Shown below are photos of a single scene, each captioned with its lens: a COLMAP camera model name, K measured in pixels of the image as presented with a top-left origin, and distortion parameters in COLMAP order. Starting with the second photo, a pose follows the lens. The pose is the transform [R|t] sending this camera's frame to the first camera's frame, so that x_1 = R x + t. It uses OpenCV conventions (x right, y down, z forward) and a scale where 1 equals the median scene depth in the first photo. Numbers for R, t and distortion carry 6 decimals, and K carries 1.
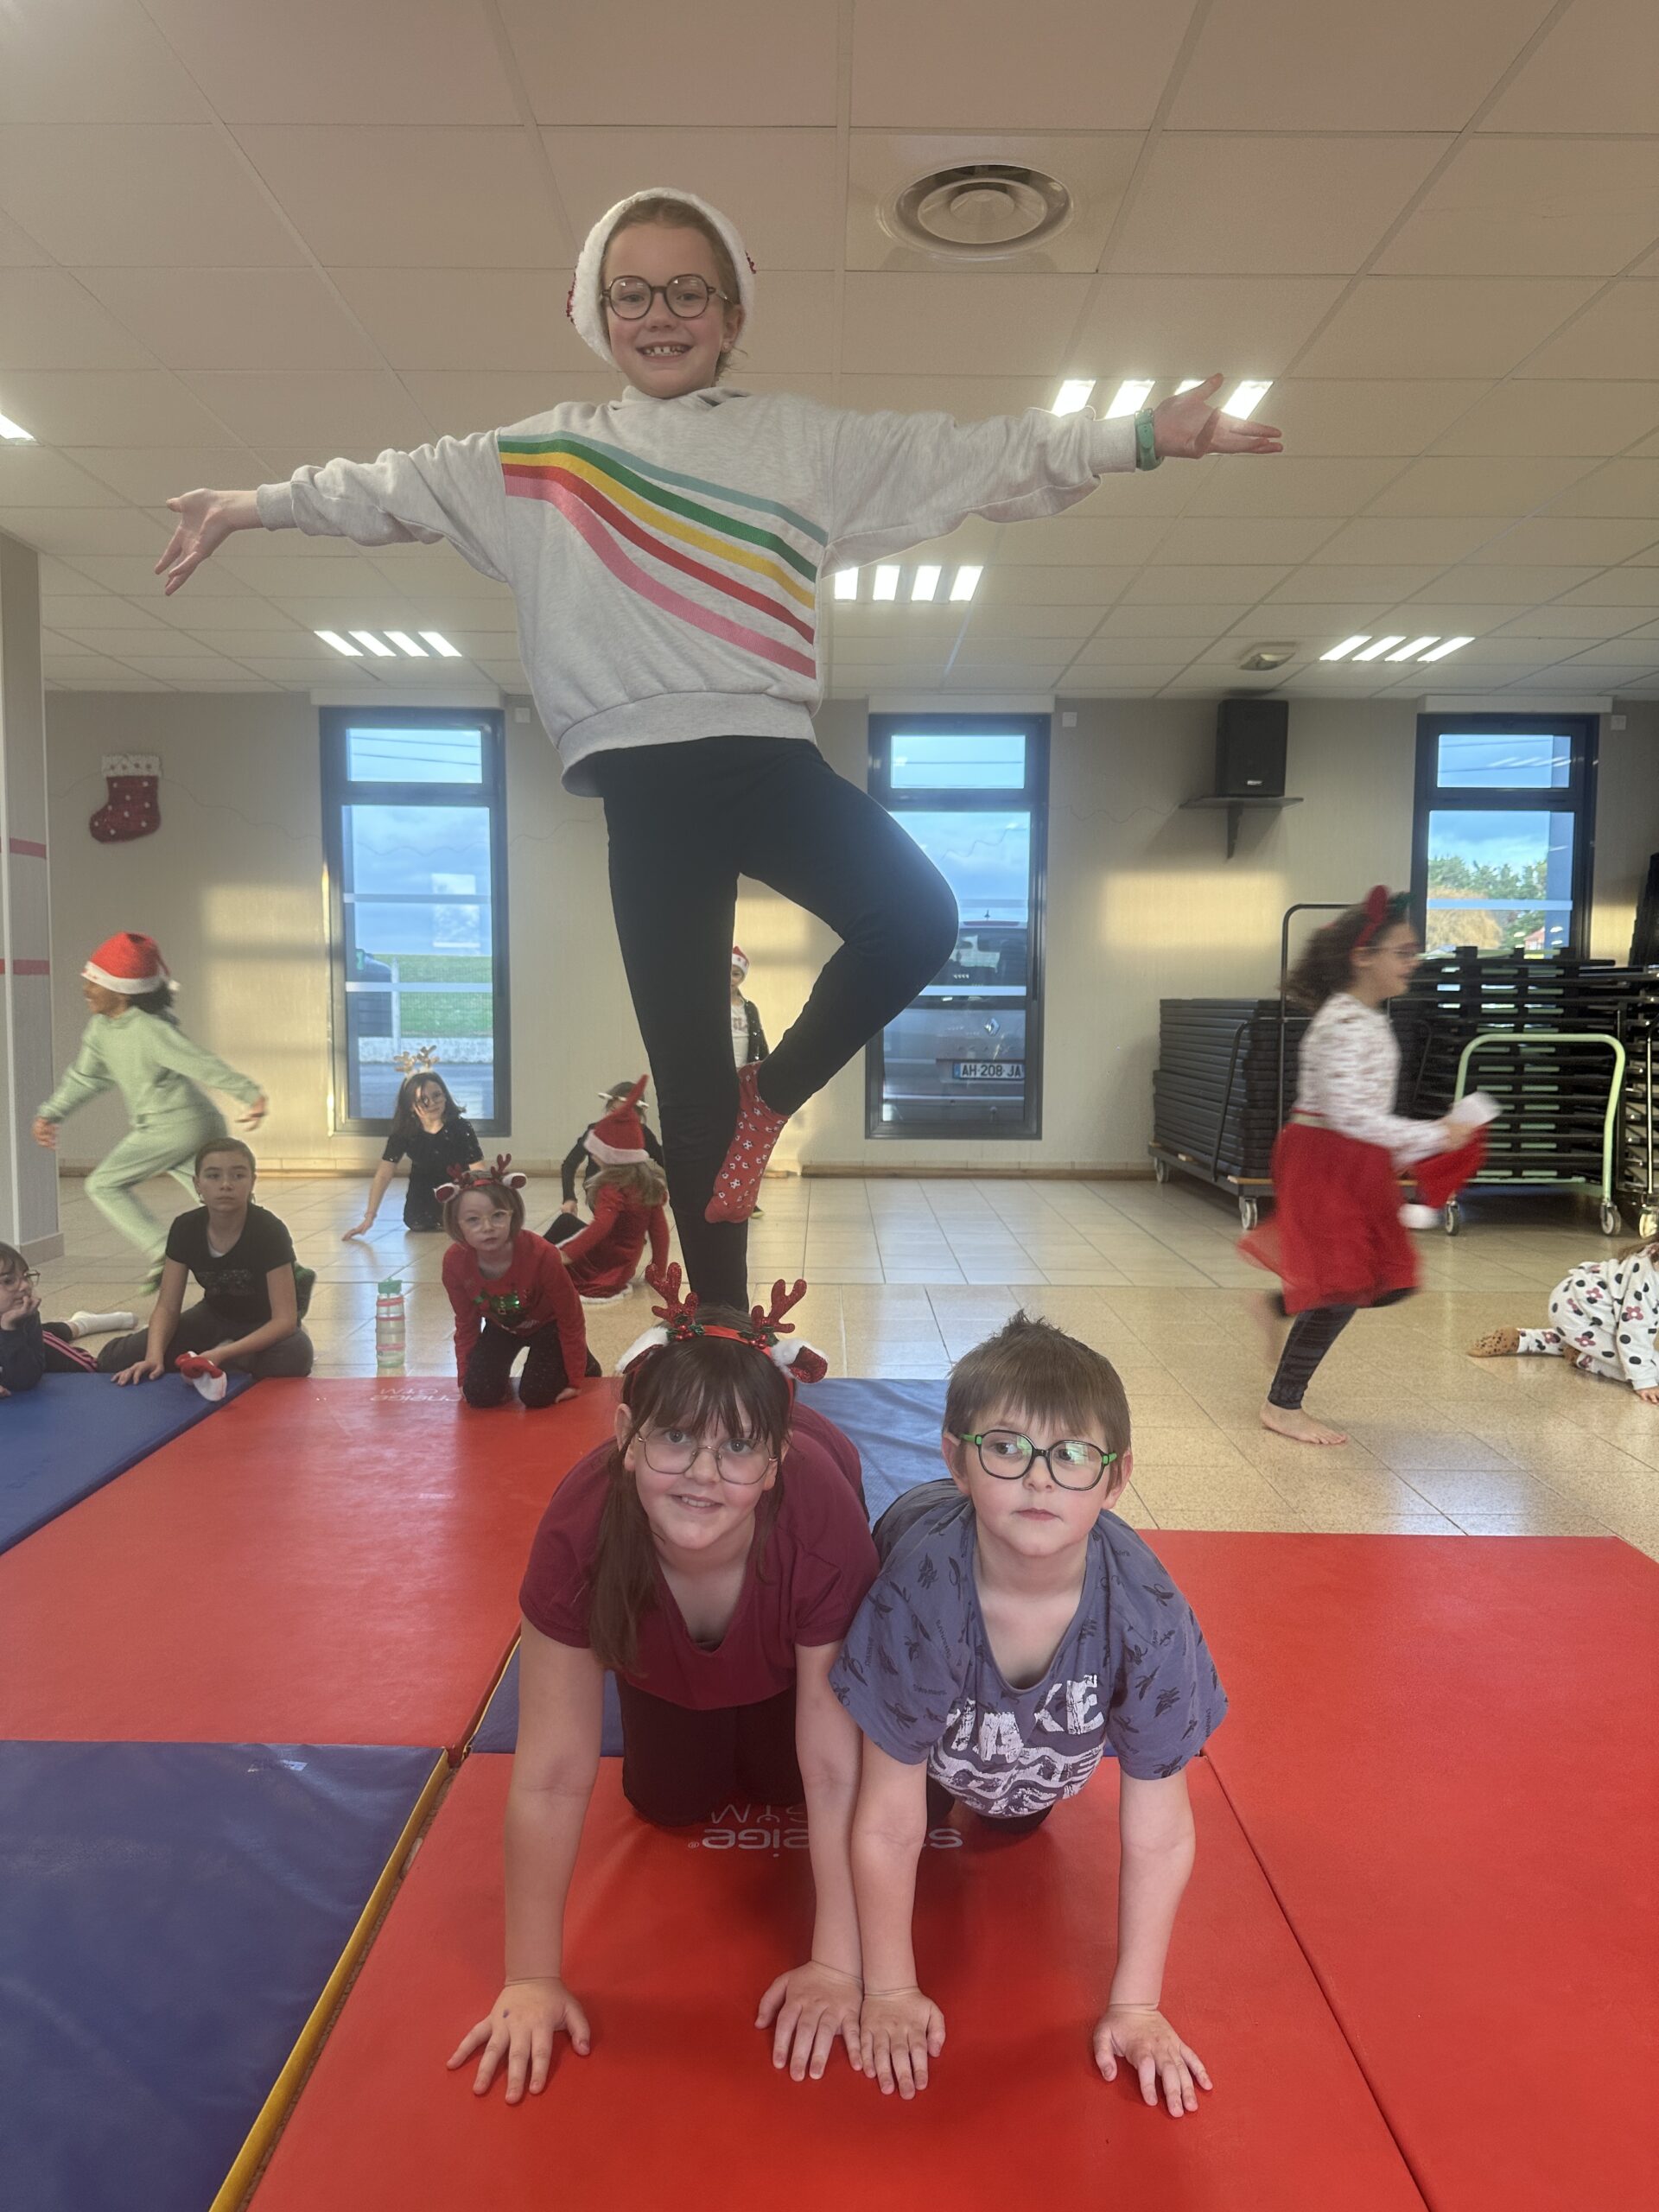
lens RADIAL K [[1540.9, 0, 829.5], [0, 1540.9, 1106.0], [0, 0, 1]] dist [0.079203, -0.128897]
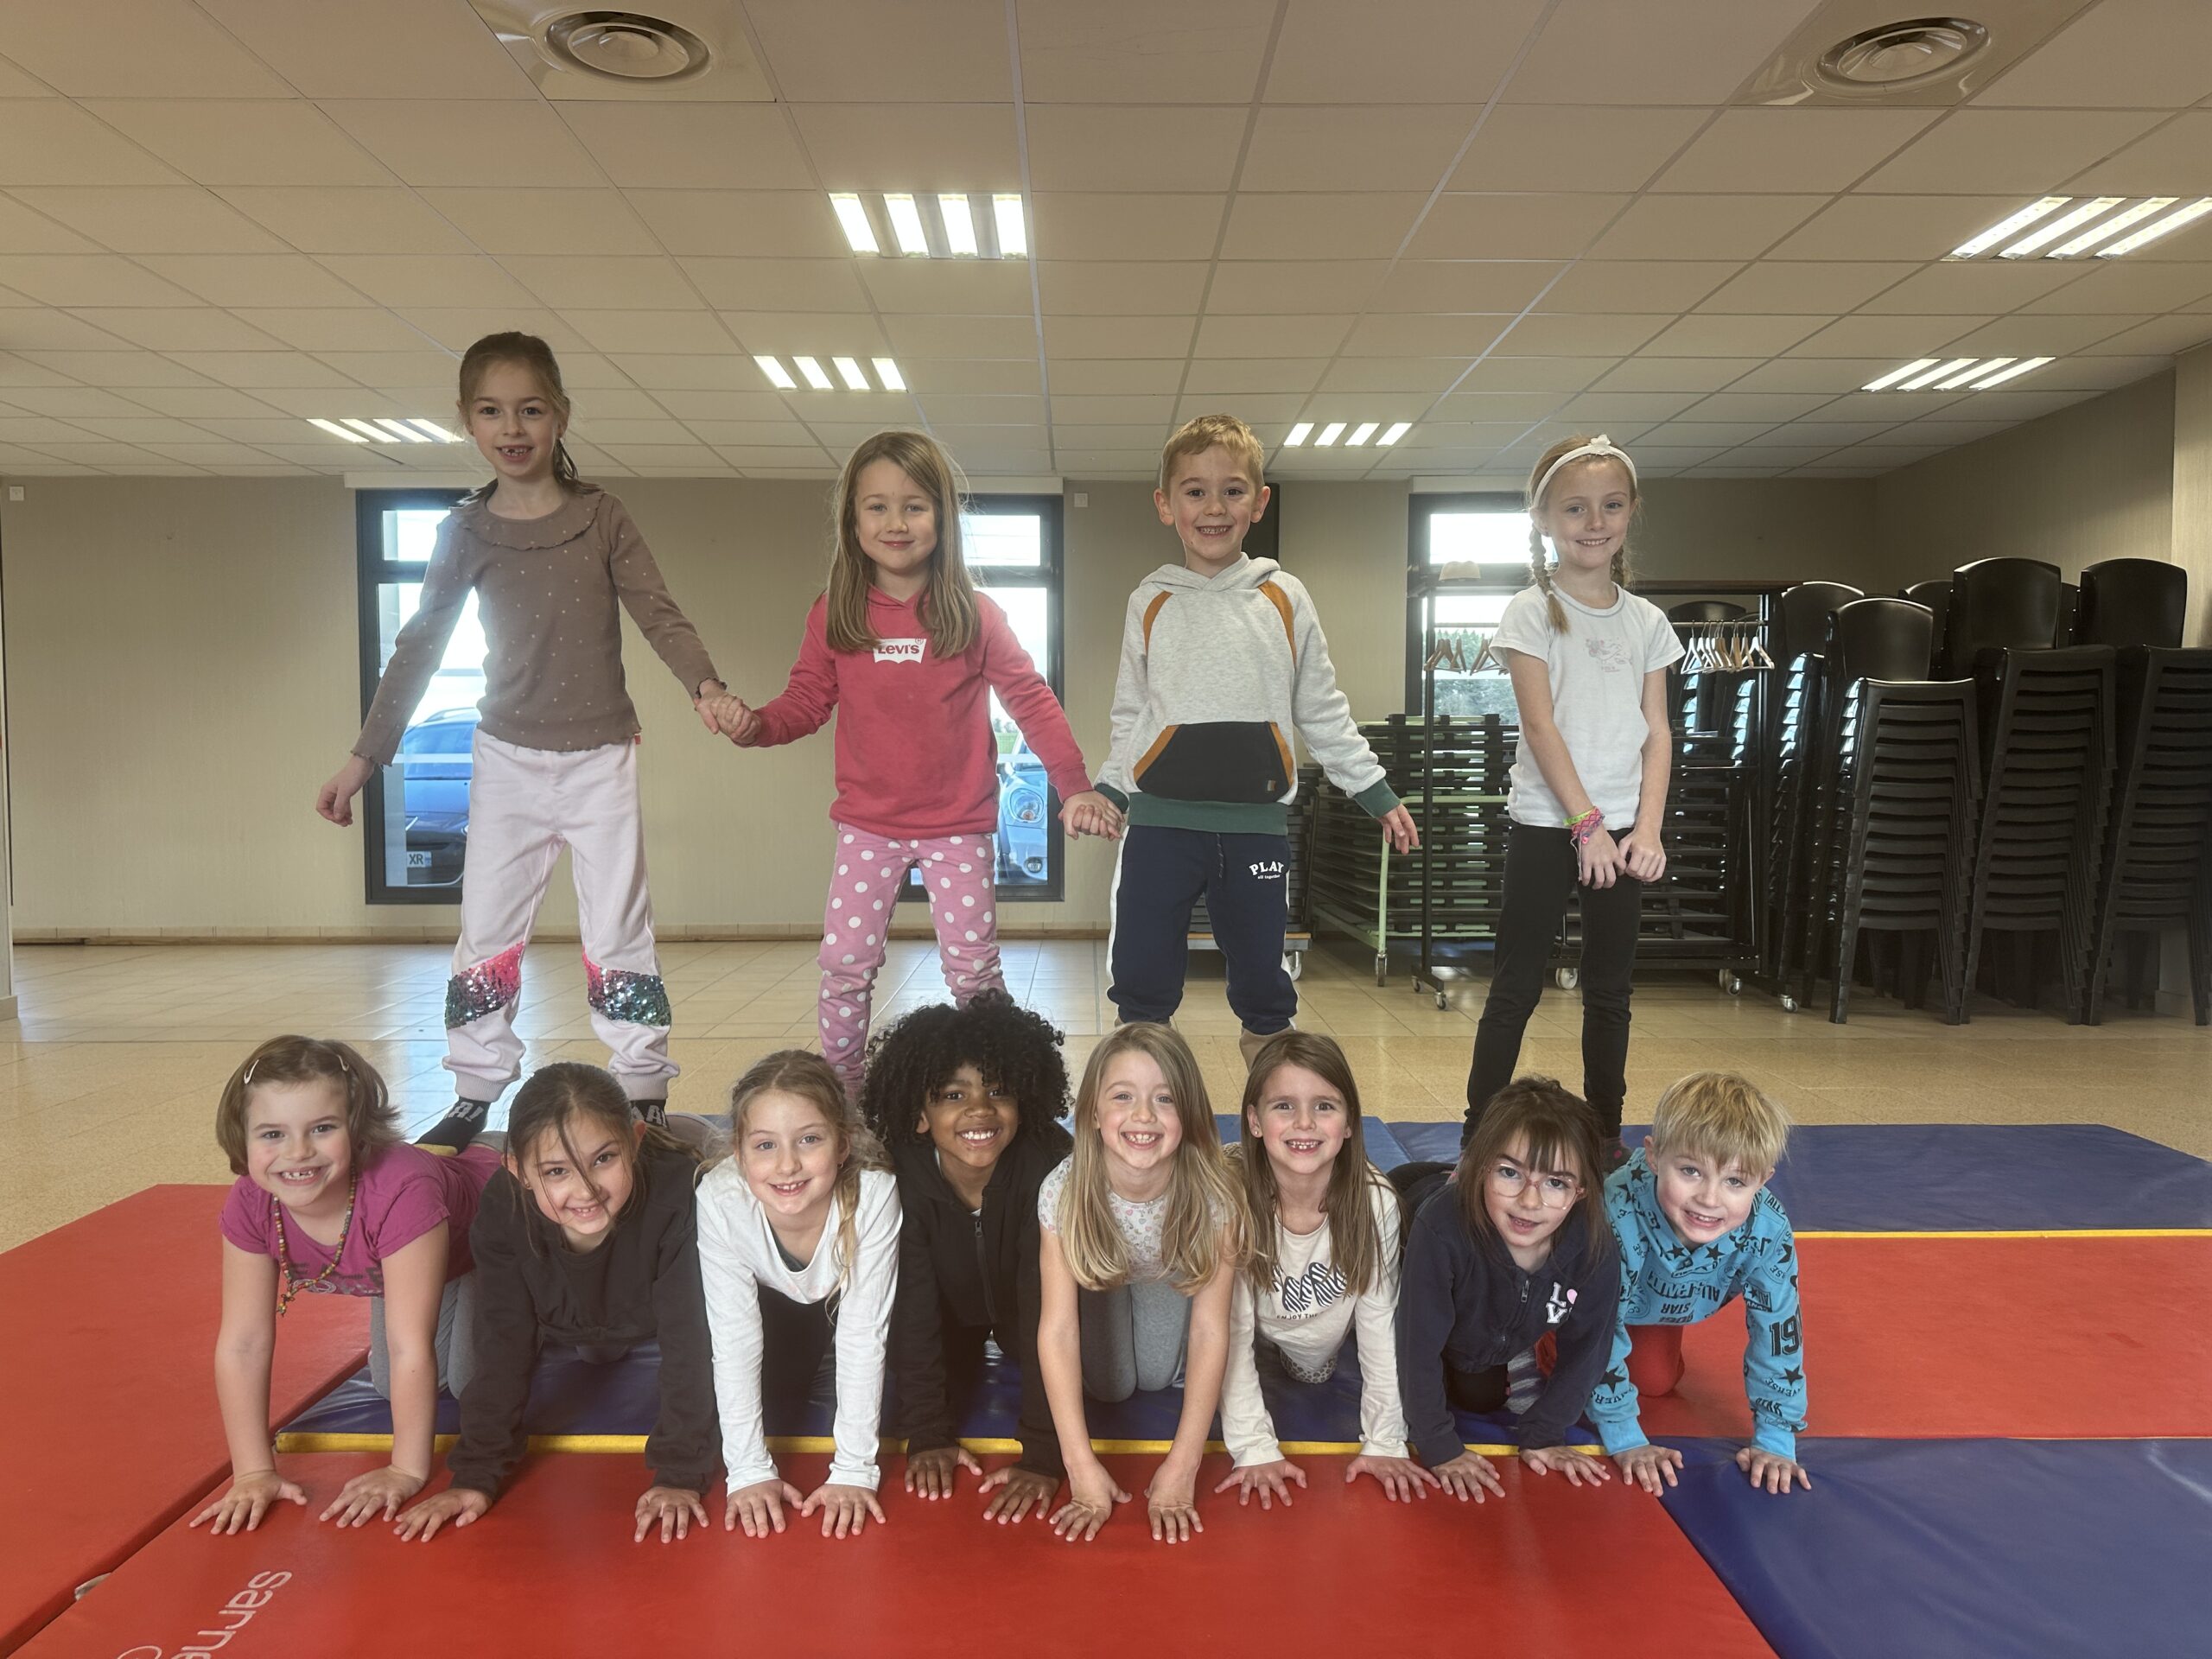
lens RADIAL K [[1540.9, 0, 1106.0], [0, 1540.9, 829.5], [0, 0, 1]] dist [0.079203, -0.128897]
pose [[0.999968, -0.005377, 0.005845, 0.182745], [0.005571, 0.999418, -0.033652, 0.009544], [-0.005660, 0.033683, 0.999417, -0.041714]]
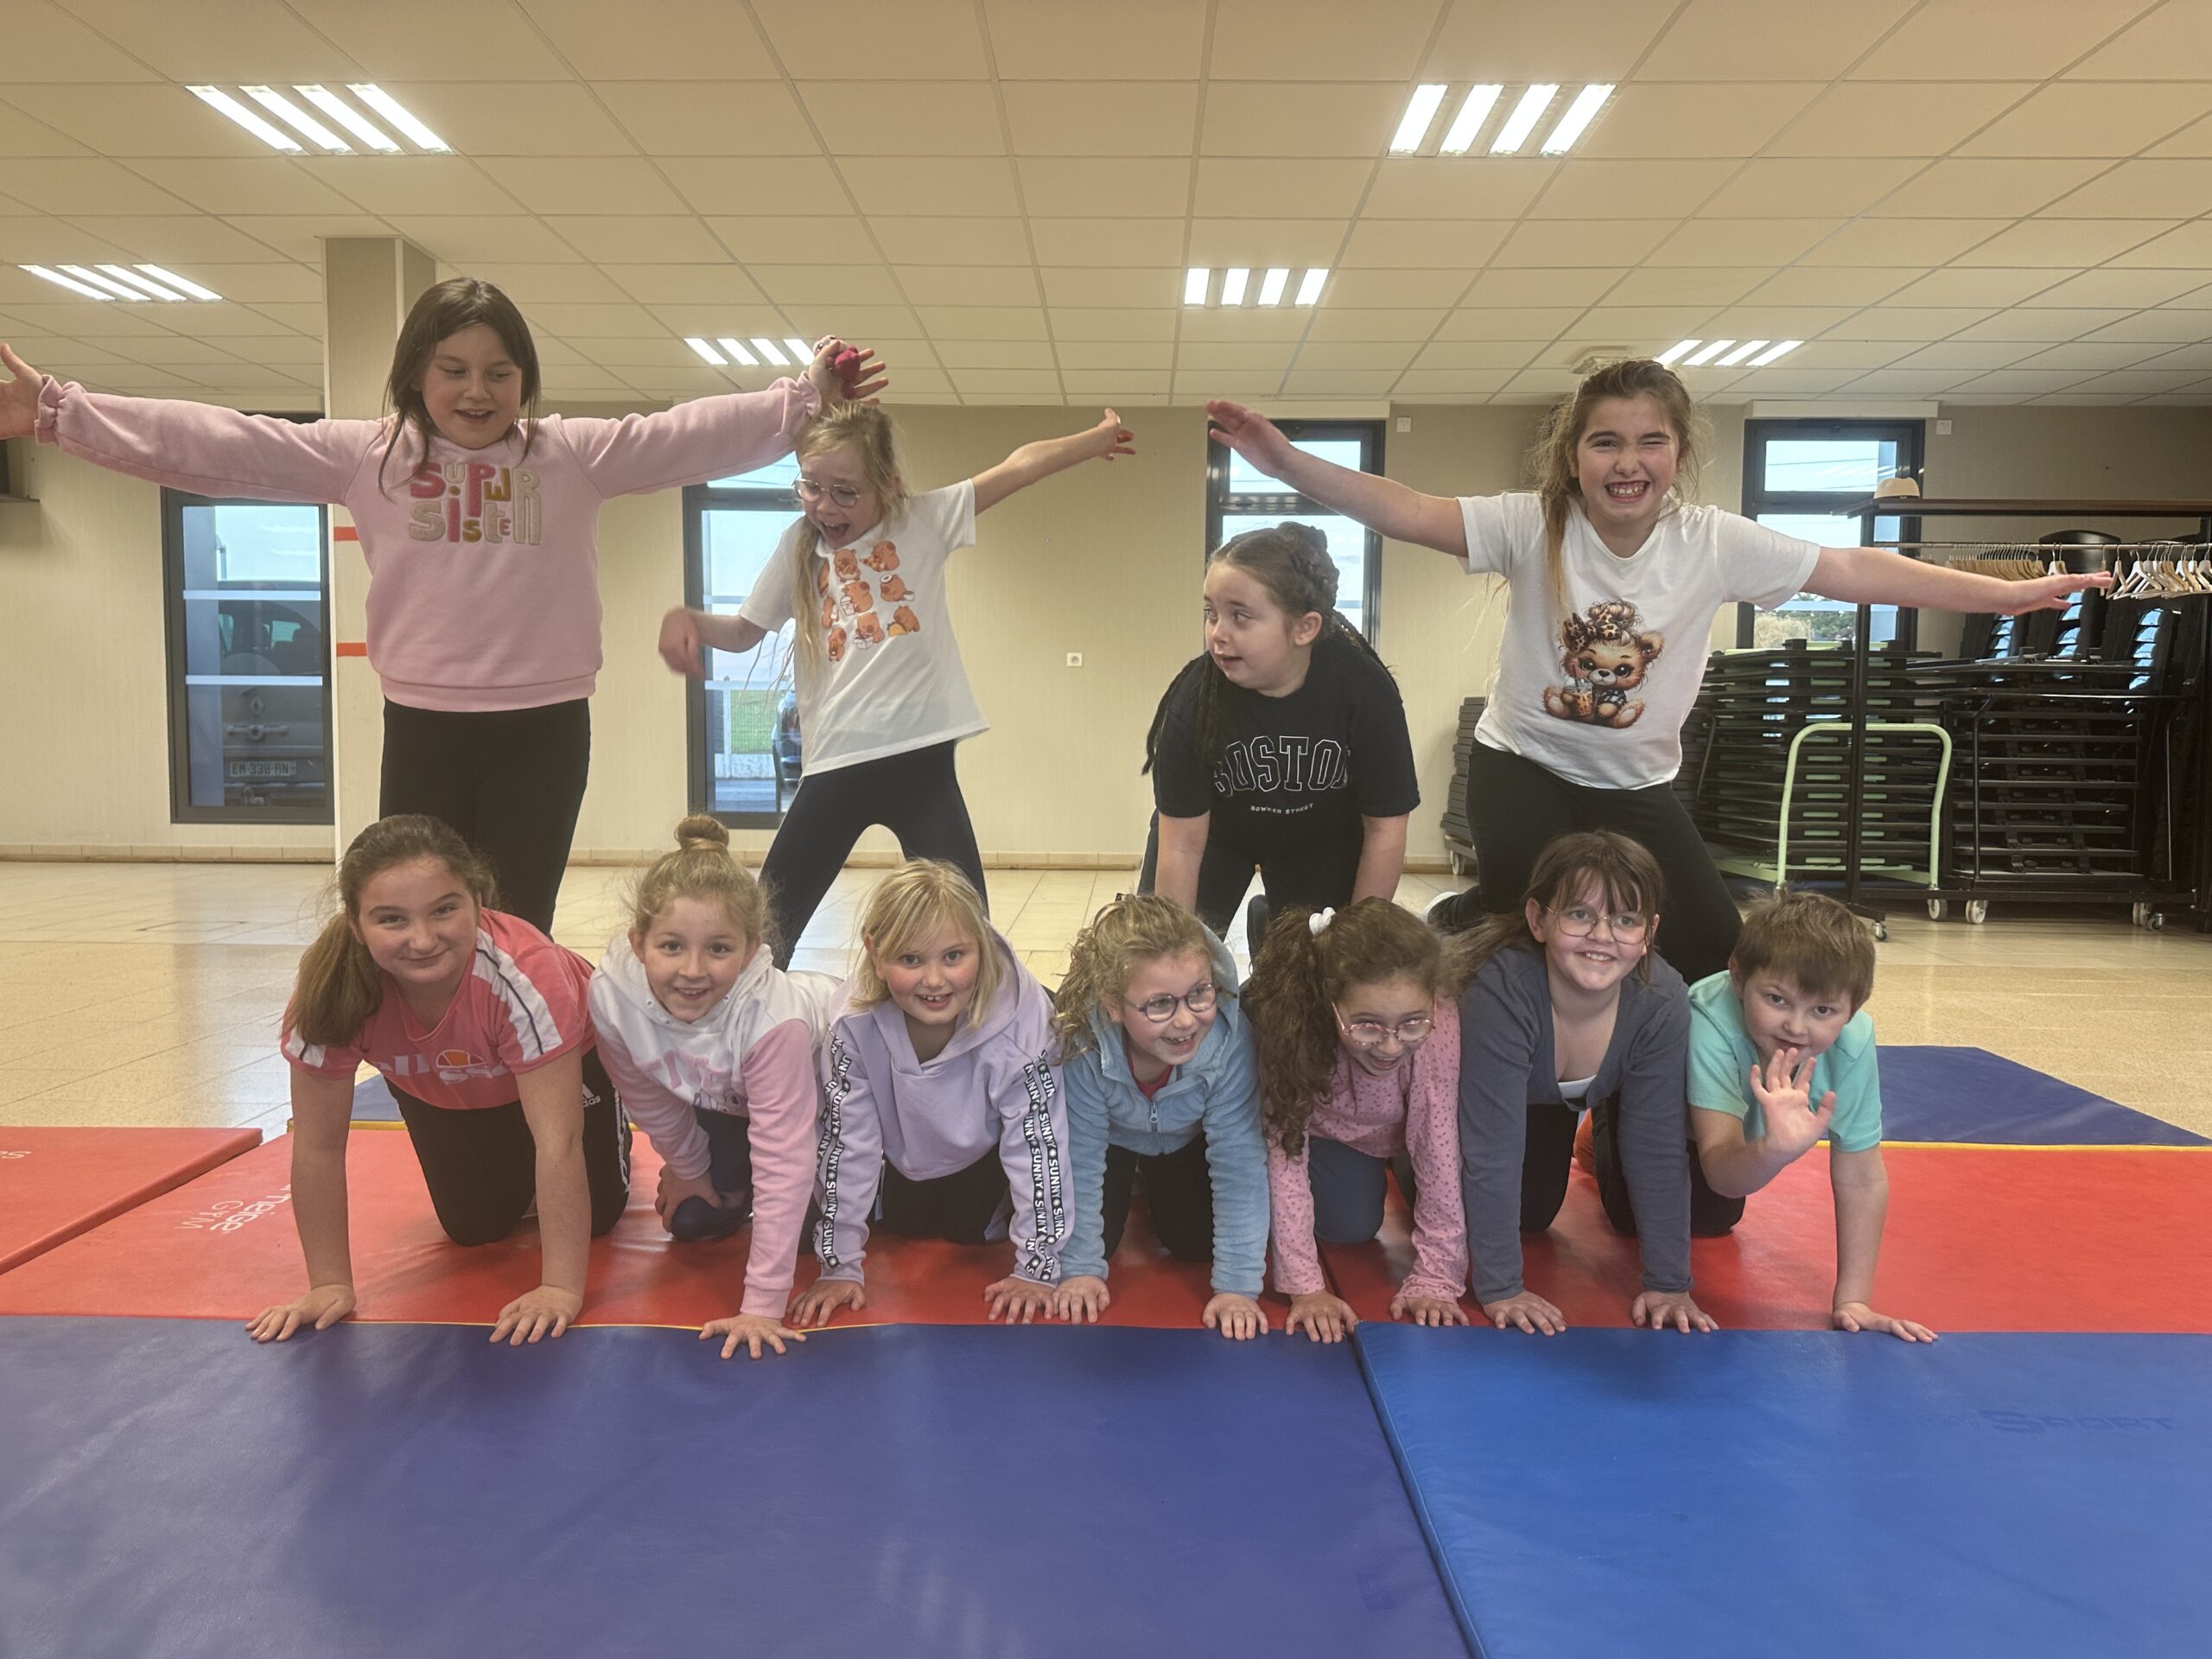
lens RADIAL K [[1544.8, 0, 1103.2], [0, 1544.8, 820.0], [0, 0, 1]] dist [0.046344, -0.063697]
pose [[0.999667, 0.004220, -0.025448, -0.019261], [-0.004452, 0.999949, -0.009070, 0.024956], [0.025408, 0.009180, 0.999635, -0.033825]]
